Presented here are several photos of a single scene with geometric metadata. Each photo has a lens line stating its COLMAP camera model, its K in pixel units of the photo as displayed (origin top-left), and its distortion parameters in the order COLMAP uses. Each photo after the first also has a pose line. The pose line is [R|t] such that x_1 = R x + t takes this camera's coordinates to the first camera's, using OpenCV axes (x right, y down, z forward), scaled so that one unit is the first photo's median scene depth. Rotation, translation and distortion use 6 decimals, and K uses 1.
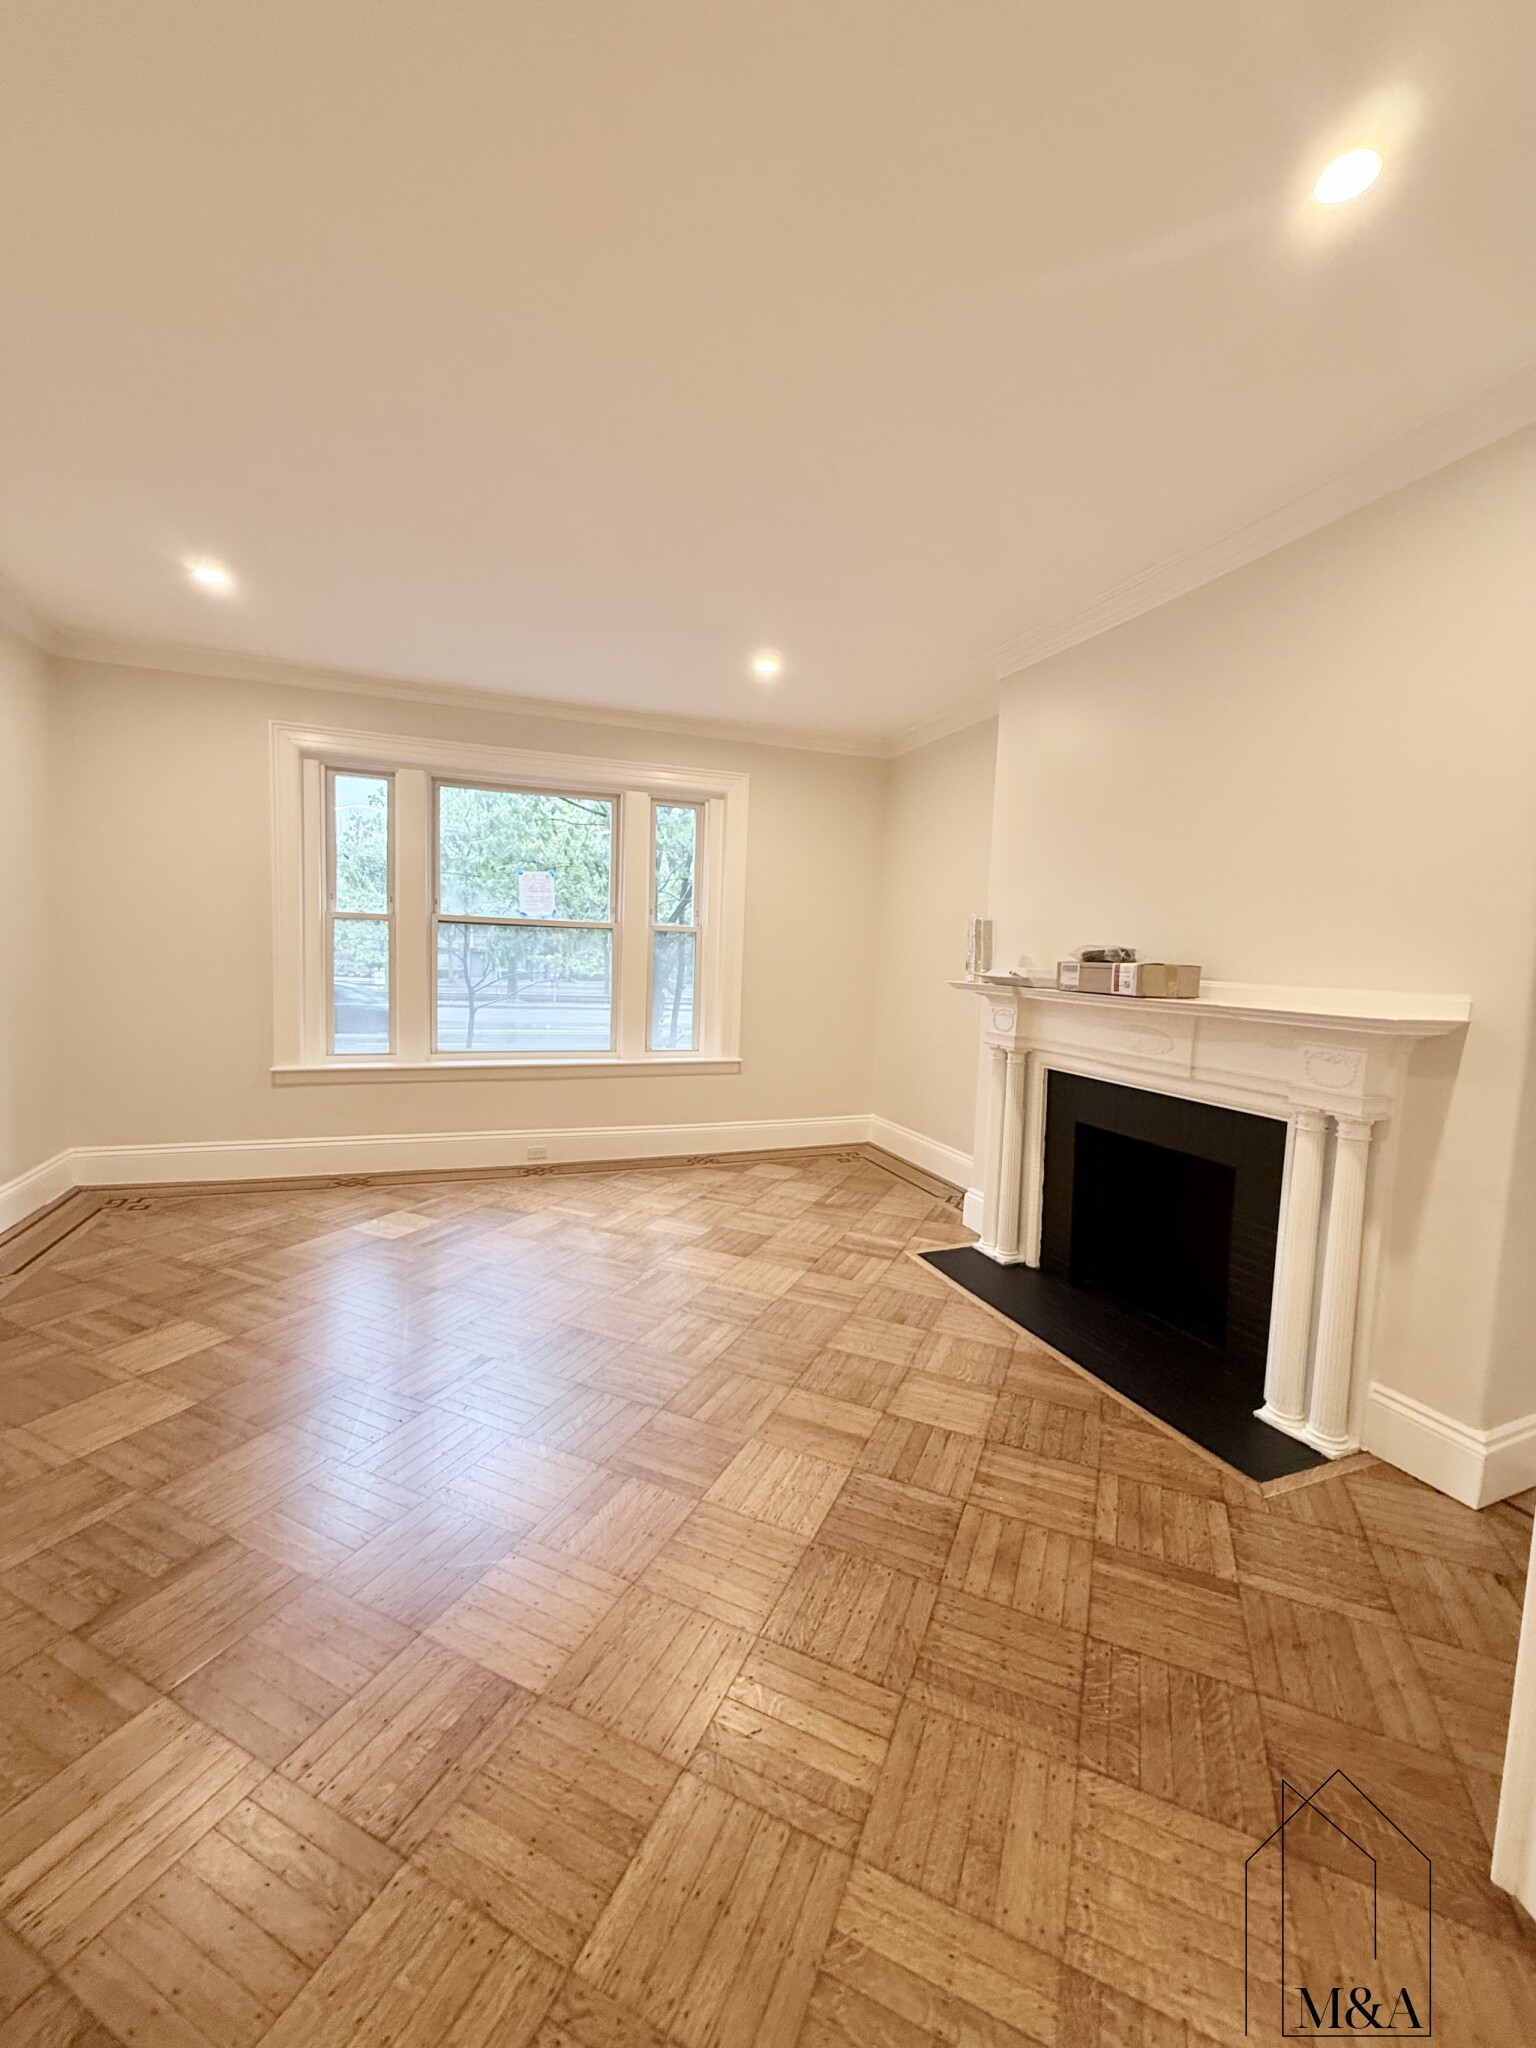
lens RADIAL K [[812.7, 0, 774.8], [0, 812.7, 1020.1], [0, 0, 1]] dist [0.001490, -0.000634]
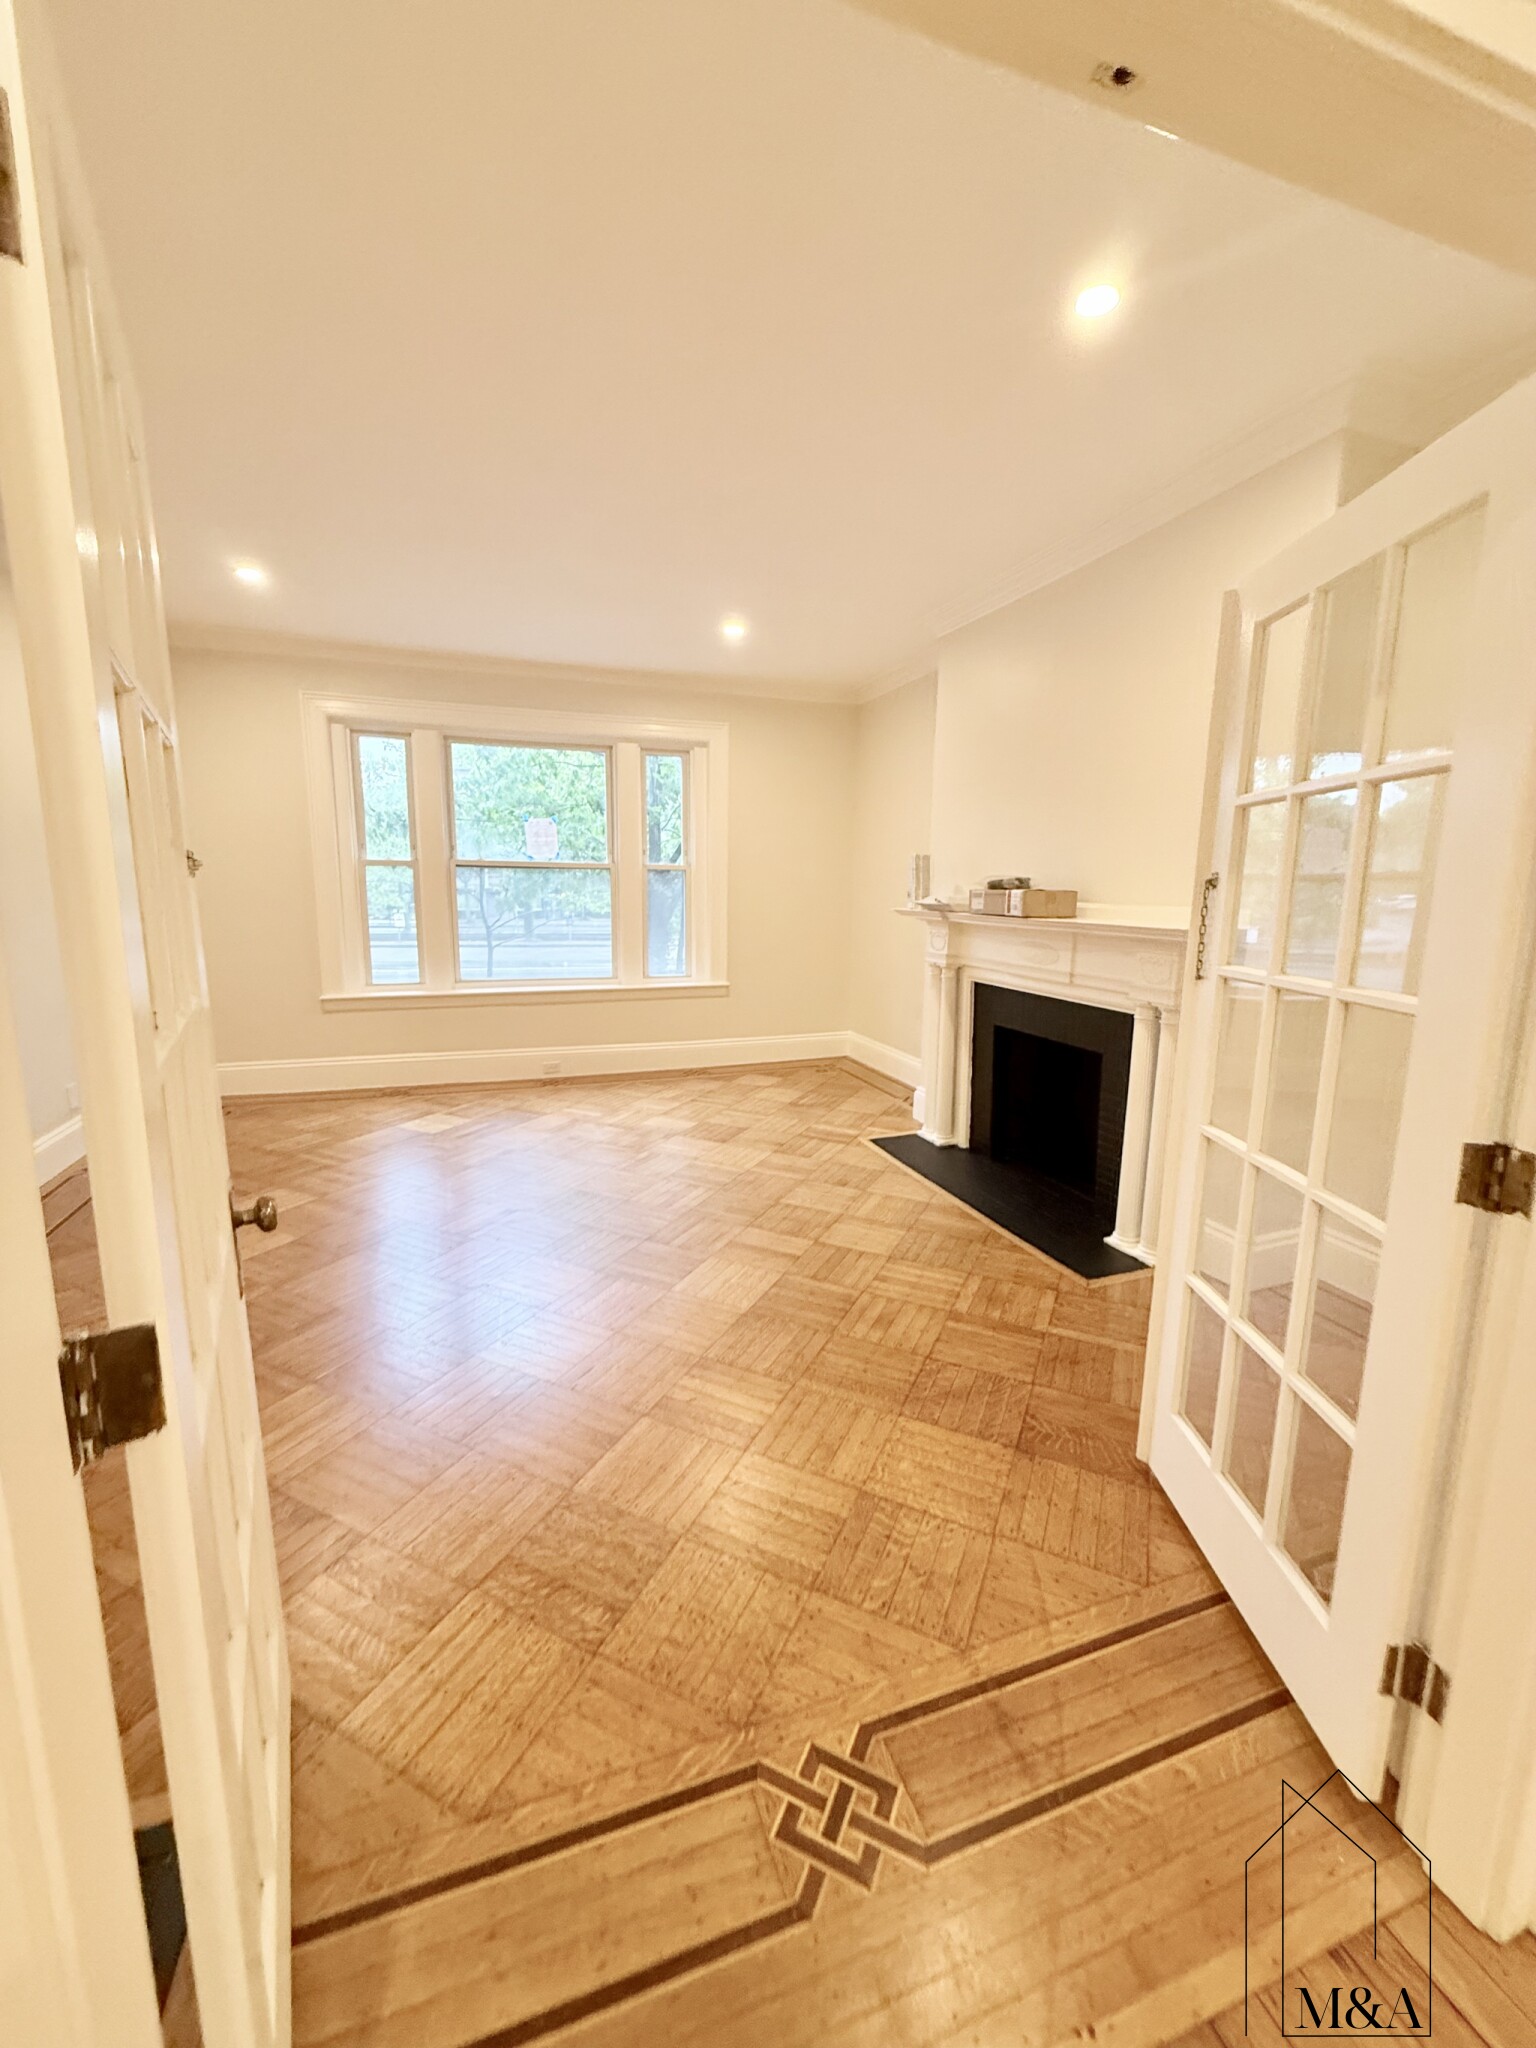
lens RADIAL K [[812.7, 0, 776.1], [0, 812.7, 1024.1], [0, 0, 1]] dist [0.001490, -0.000634]
pose [[0.999590, -0.018137, -0.022137, 0.075644], [0.019947, 0.996224, 0.084493, 0.016506], [0.020521, -0.084900, 0.996178, -0.196119]]
